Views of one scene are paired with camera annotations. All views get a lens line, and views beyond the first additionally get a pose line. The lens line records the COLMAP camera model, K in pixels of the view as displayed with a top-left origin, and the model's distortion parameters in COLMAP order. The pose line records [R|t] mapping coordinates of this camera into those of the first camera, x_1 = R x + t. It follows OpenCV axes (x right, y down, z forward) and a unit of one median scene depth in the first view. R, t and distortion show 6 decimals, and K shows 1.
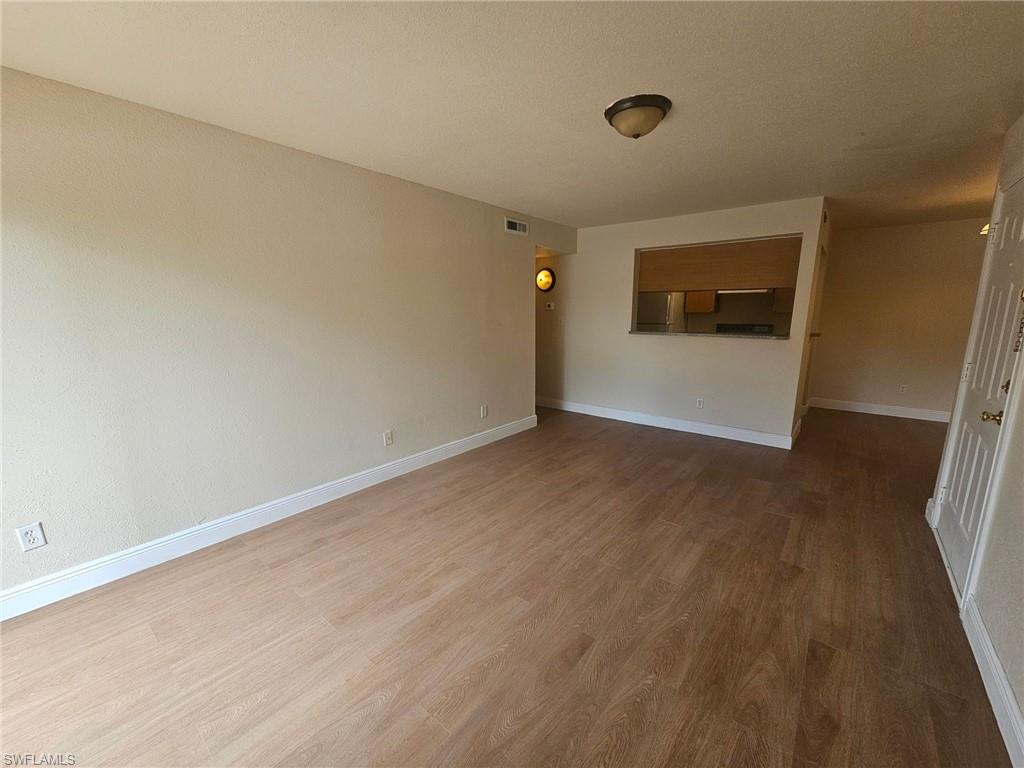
lens RADIAL K [[416.5, 0, 512.0], [0, 416.5, 384.0], [0, 0, 1]] dist [0.001426, 0.000615]
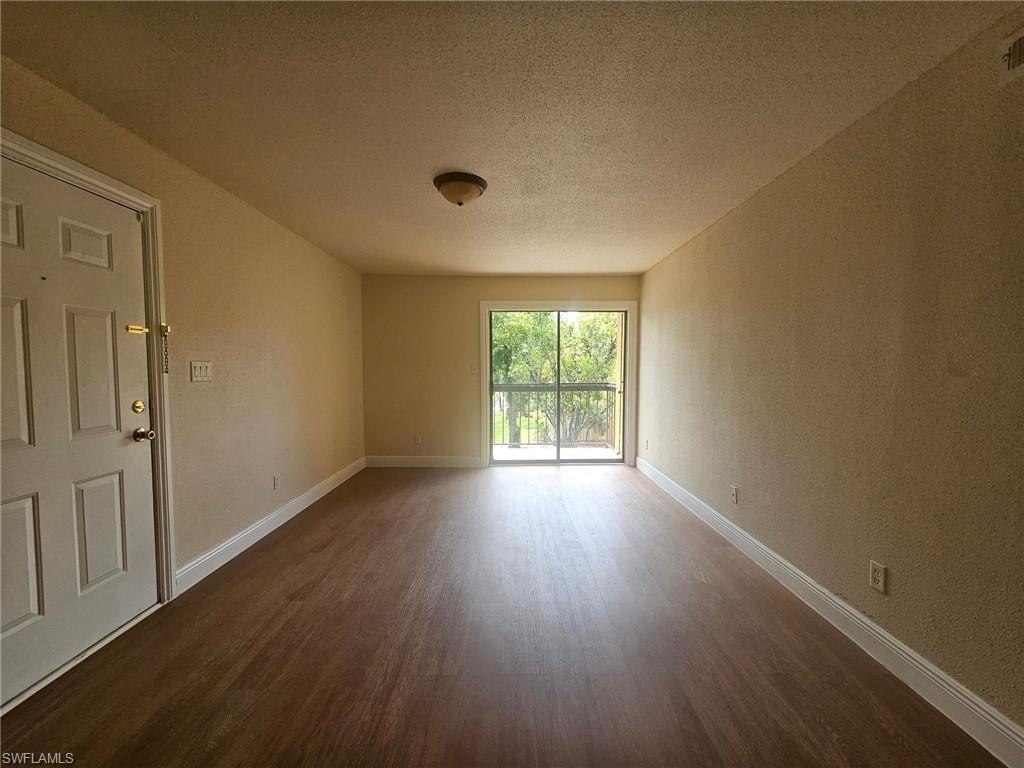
lens RADIAL K [[416.5, 0, 512.0], [0, 416.5, 384.0], [0, 0, 1]] dist [0.001426, 0.000615]
pose [[-0.775172, 0.027680, -0.631143, 0.735309], [-0.111947, 0.977211, 0.180351, -0.242939], [0.621752, 0.210458, -0.754408, 1.628728]]
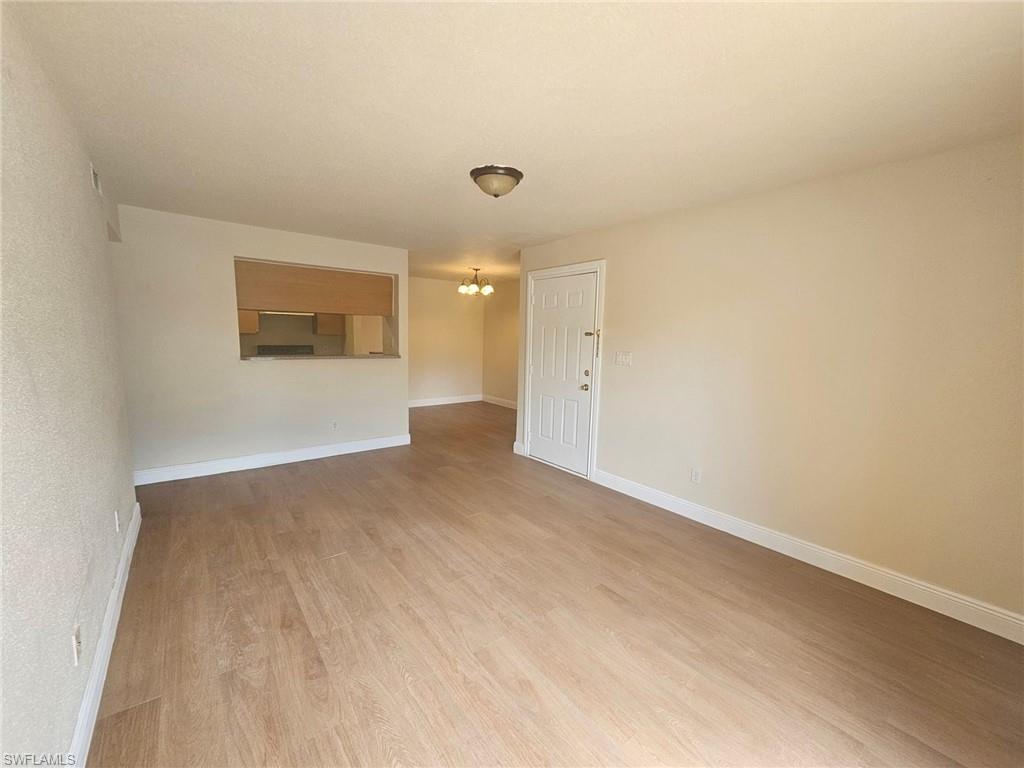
lens RADIAL K [[416.5, 0, 512.0], [0, 416.5, 384.0], [0, 0, 1]] dist [0.001426, 0.000615]
pose [[0.218458, -0.108662, 0.969778, -0.717848], [0.148733, 0.985878, 0.076961, -0.111404], [-0.964445, 0.127425, 0.231535, 0.578263]]
